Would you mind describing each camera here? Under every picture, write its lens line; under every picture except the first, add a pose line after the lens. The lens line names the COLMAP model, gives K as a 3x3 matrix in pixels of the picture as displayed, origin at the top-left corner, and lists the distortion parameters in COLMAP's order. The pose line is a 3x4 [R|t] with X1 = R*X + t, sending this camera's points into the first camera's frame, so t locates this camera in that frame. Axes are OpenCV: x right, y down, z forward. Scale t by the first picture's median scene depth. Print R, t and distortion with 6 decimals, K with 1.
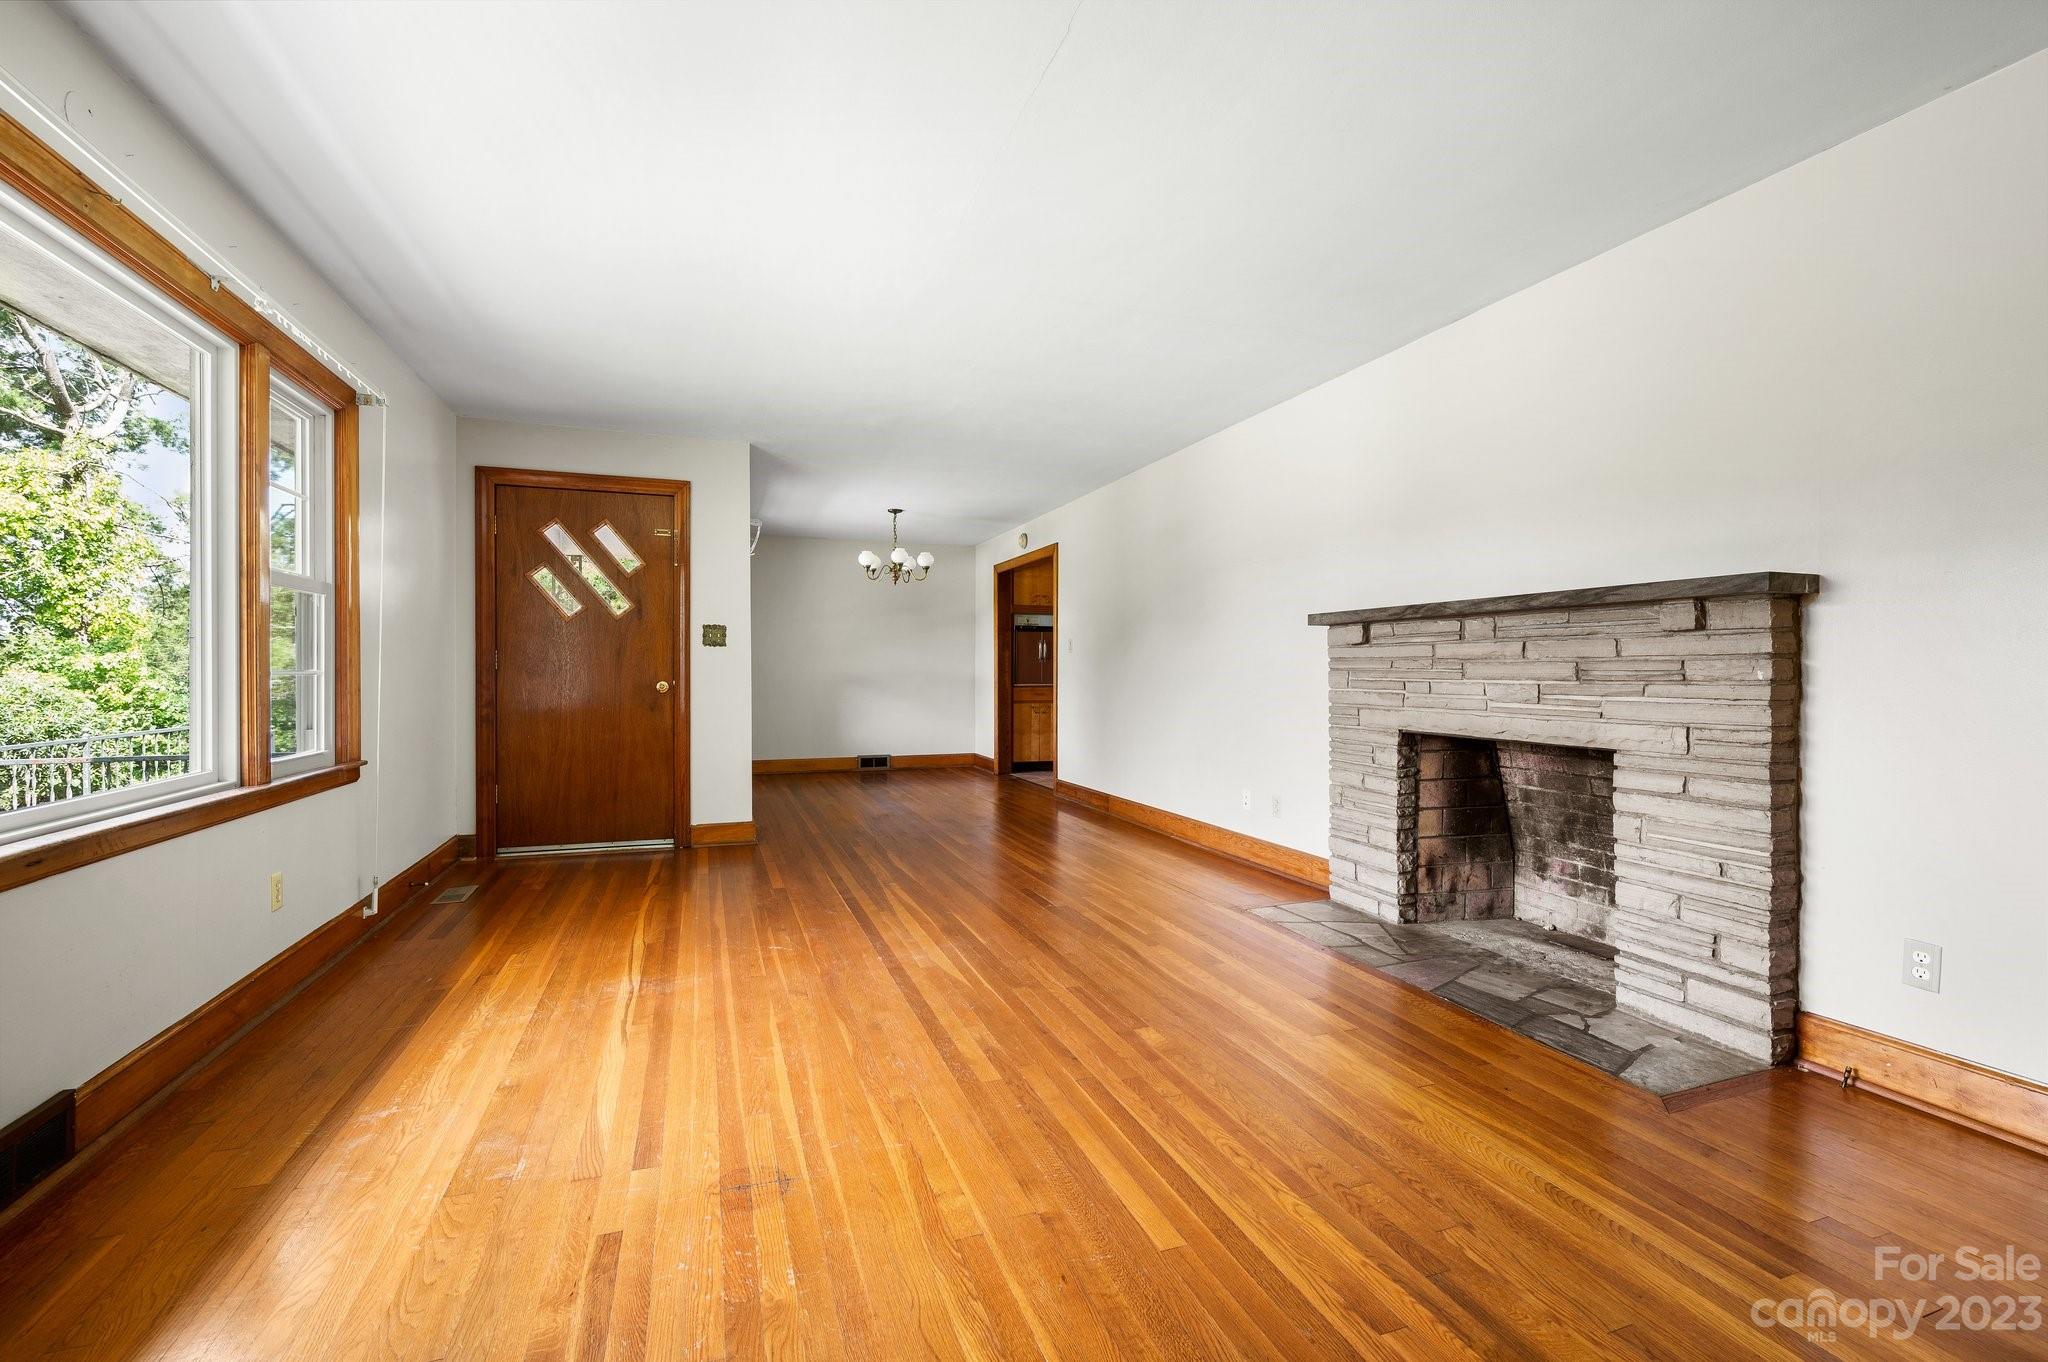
lens RADIAL K [[870.7, 0, 1021.3], [0, 870.7, 681.2], [0, 0, 1]] dist [0.000270, 0.000057]
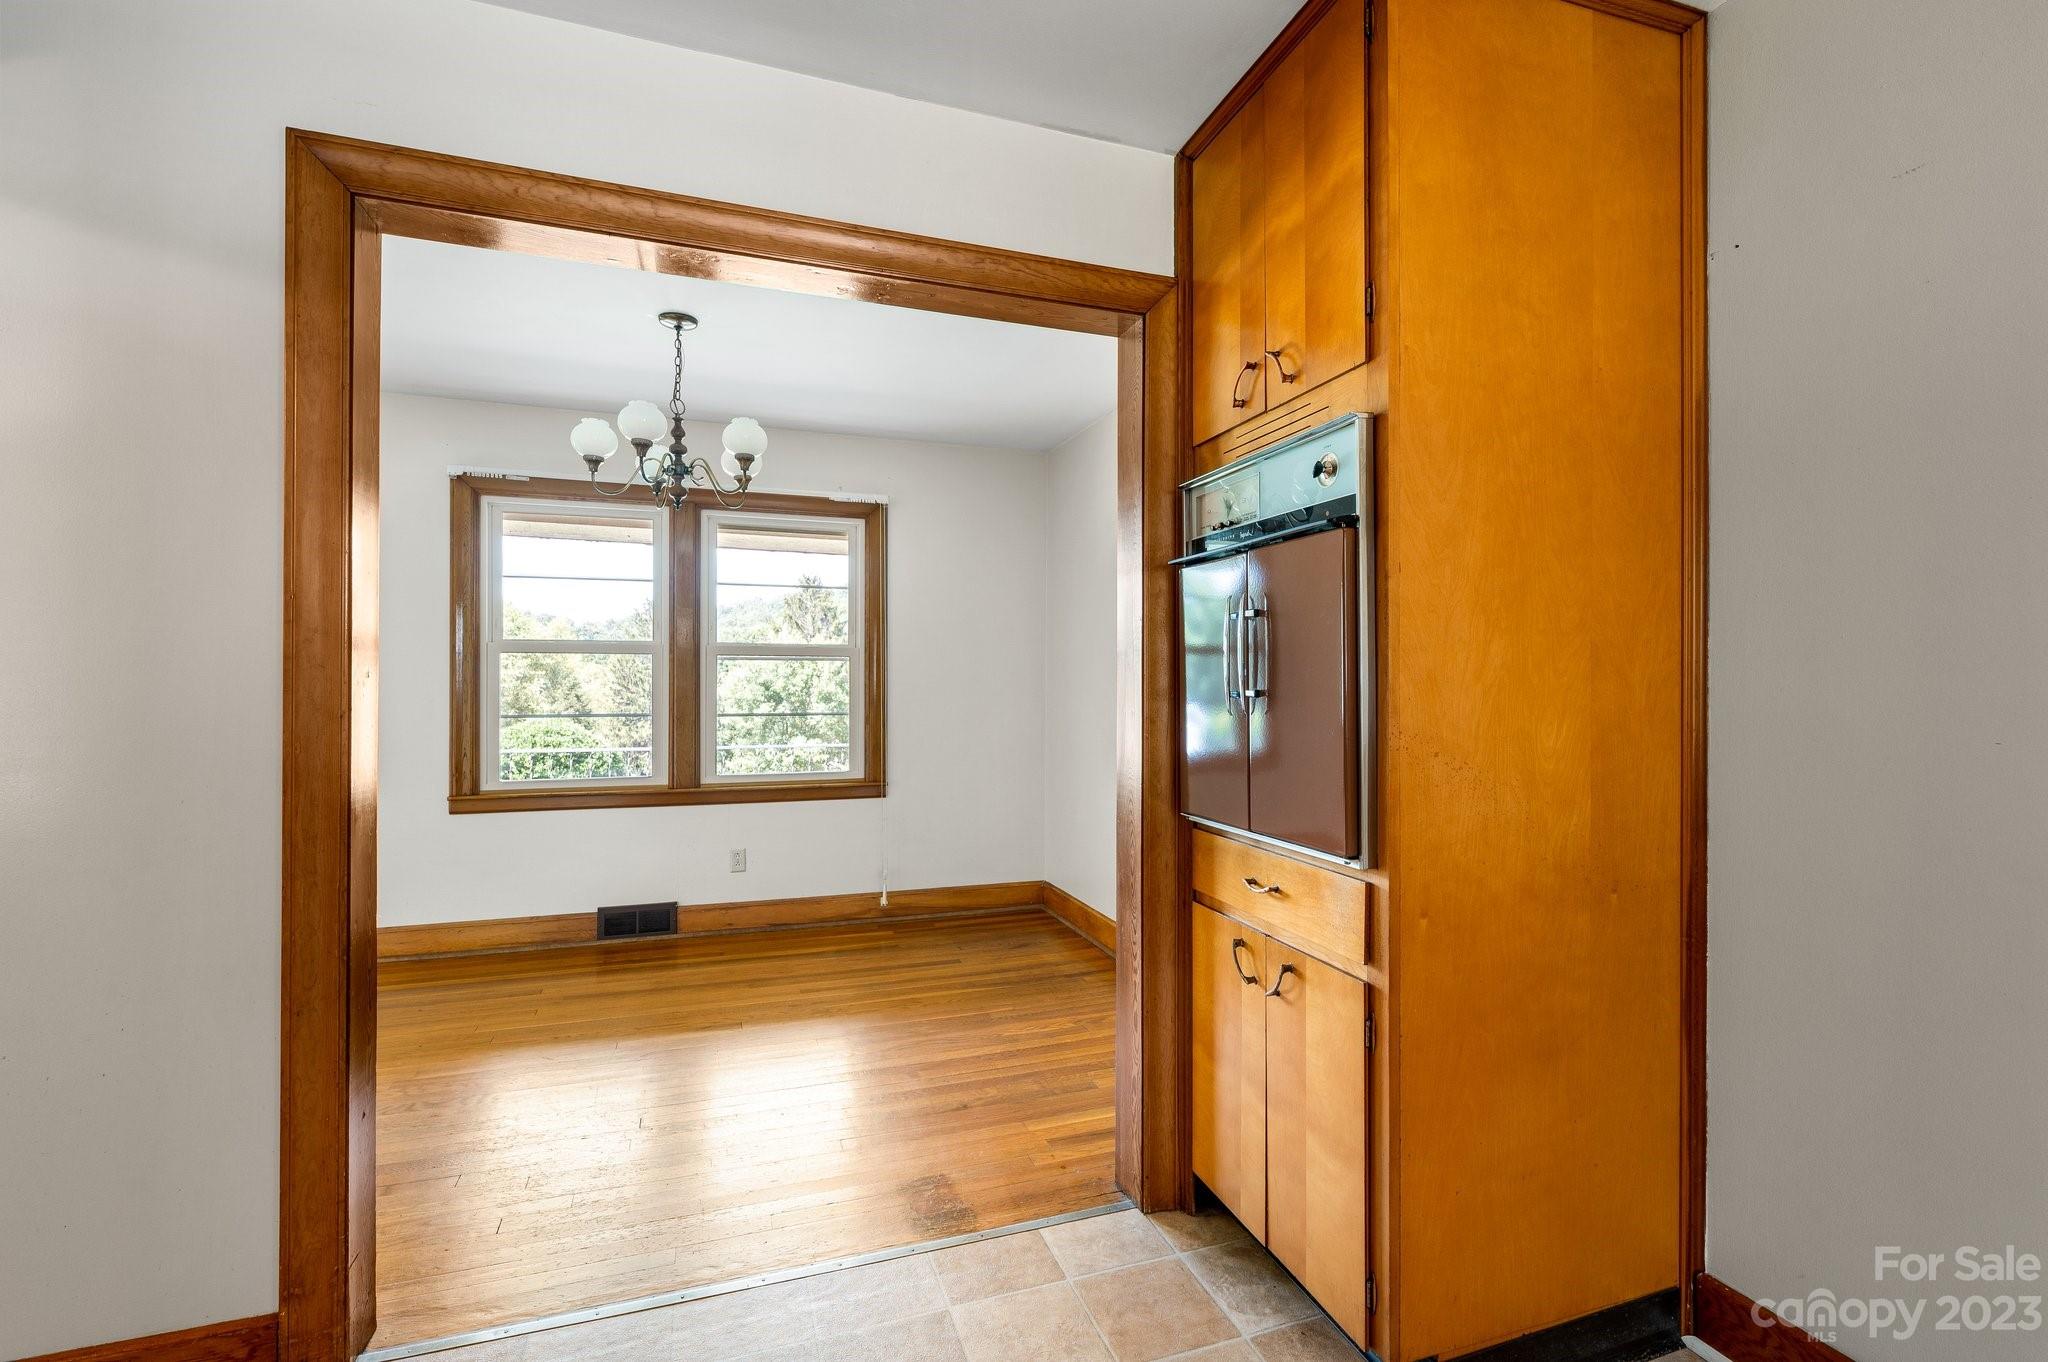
lens RADIAL K [[904.3, 0, 1024.0], [0, 904.3, 681.0], [0, 0, 1]] dist [-0.003099, -0.000281]
pose [[-0.006937, -0.001537, -0.999975, 0.553728], [-0.015356, 0.999881, -0.001430, -0.072767], [0.999858, 0.015346, -0.006960, 2.450767]]
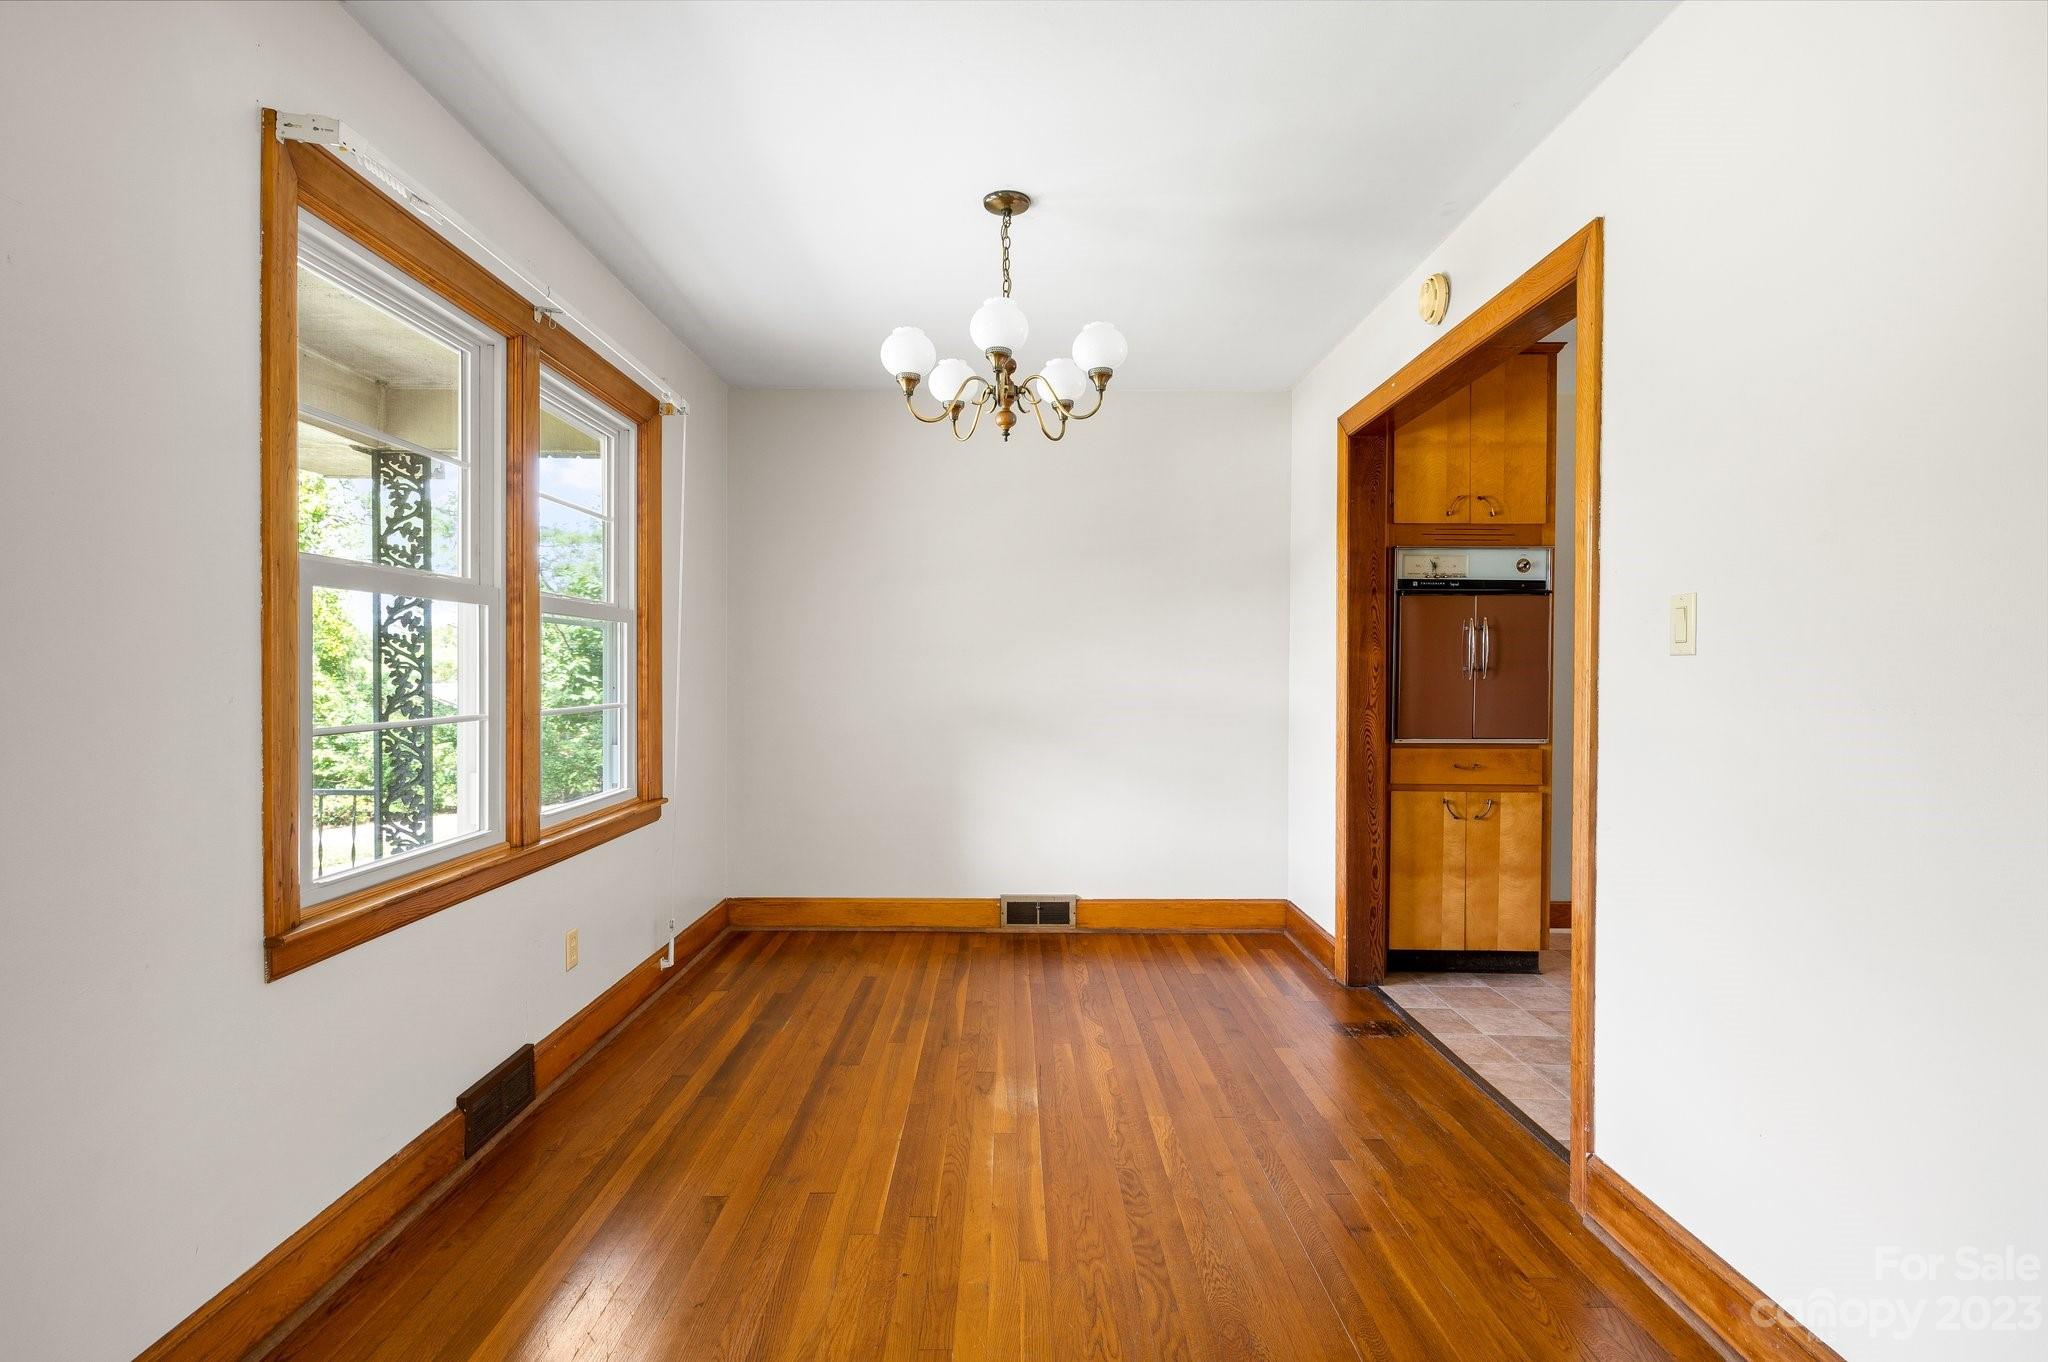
lens RADIAL K [[1007.4, 0, 1024.0], [0, 1007.4, 681.0], [0, 0, 1]] dist [-0.000488, -0.000214]
pose [[0.943987, 0.005687, -0.329934, -0.039562], [-0.006784, 0.999975, -0.002174, -0.048700], [0.329914, 0.004290, 0.944001, 1.394924]]
